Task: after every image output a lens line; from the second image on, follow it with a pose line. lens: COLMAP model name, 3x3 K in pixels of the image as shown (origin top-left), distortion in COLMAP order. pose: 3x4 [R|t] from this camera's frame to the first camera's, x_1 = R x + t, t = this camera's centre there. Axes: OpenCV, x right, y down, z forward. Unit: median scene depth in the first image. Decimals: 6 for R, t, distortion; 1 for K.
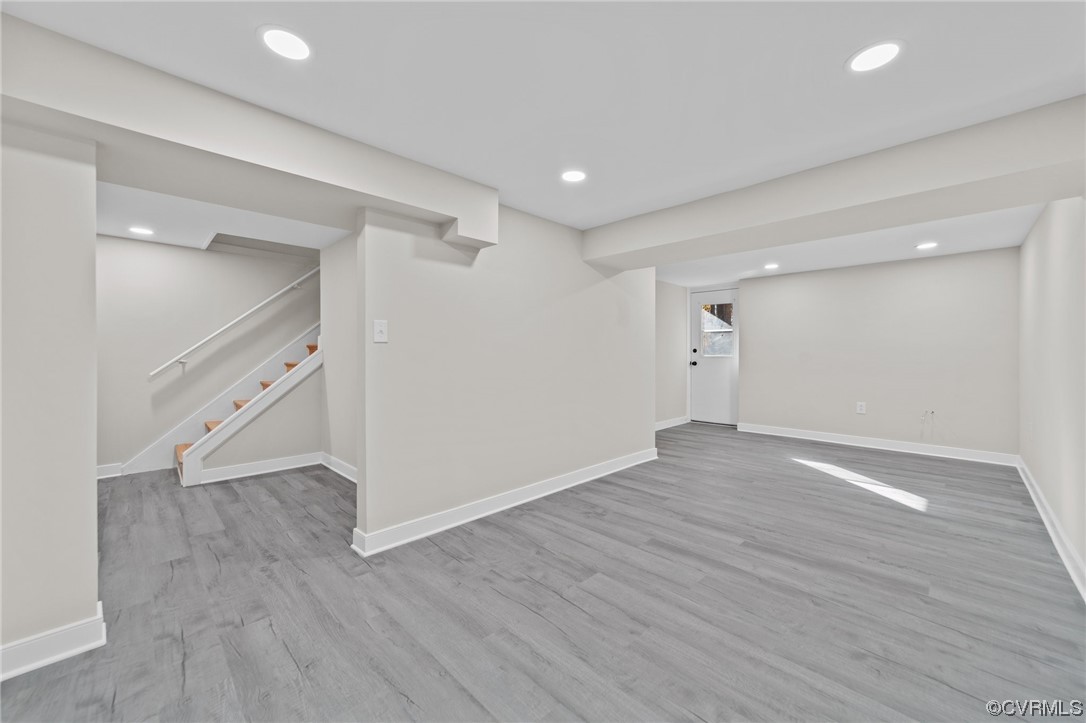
lens RADIAL K [[415.8, 0, 544.1], [0, 415.8, 368.6], [0, 0, 1]] dist [-0.023210, 0.010780]
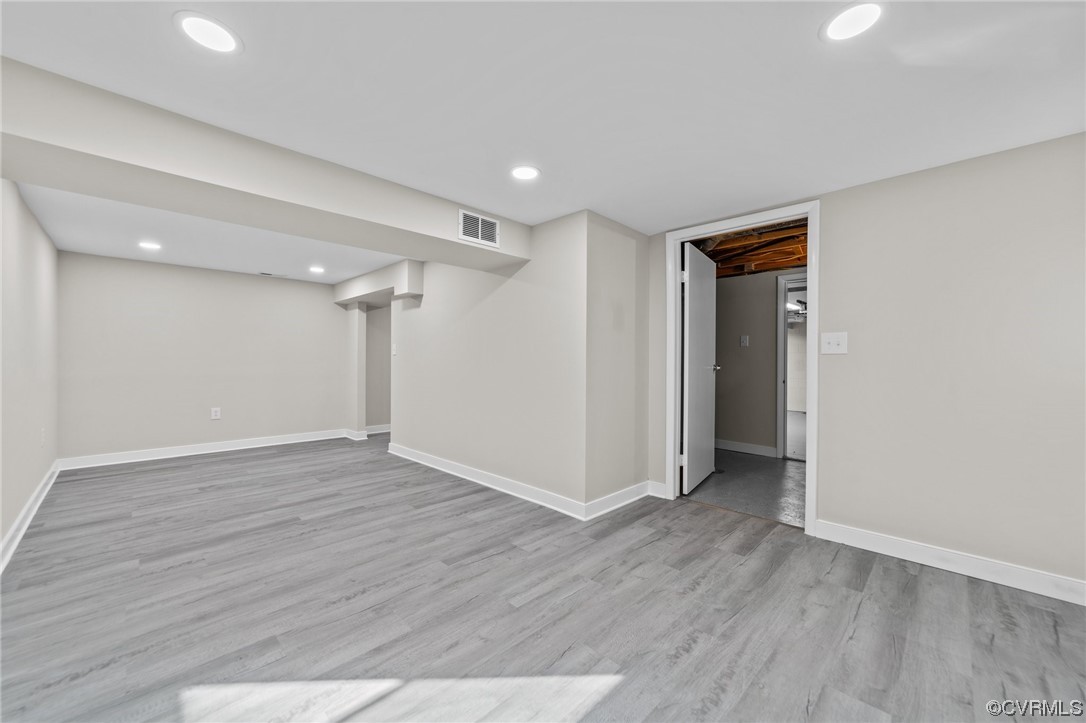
lens RADIAL K [[415.8, 0, 544.1], [0, 415.8, 368.6], [0, 0, 1]] dist [-0.023210, 0.010780]
pose [[0.016860, 0.017391, -0.999707, 1.548995], [-0.043481, 0.998916, 0.016644, -0.052224], [0.998912, 0.043188, 0.017598, 1.543327]]
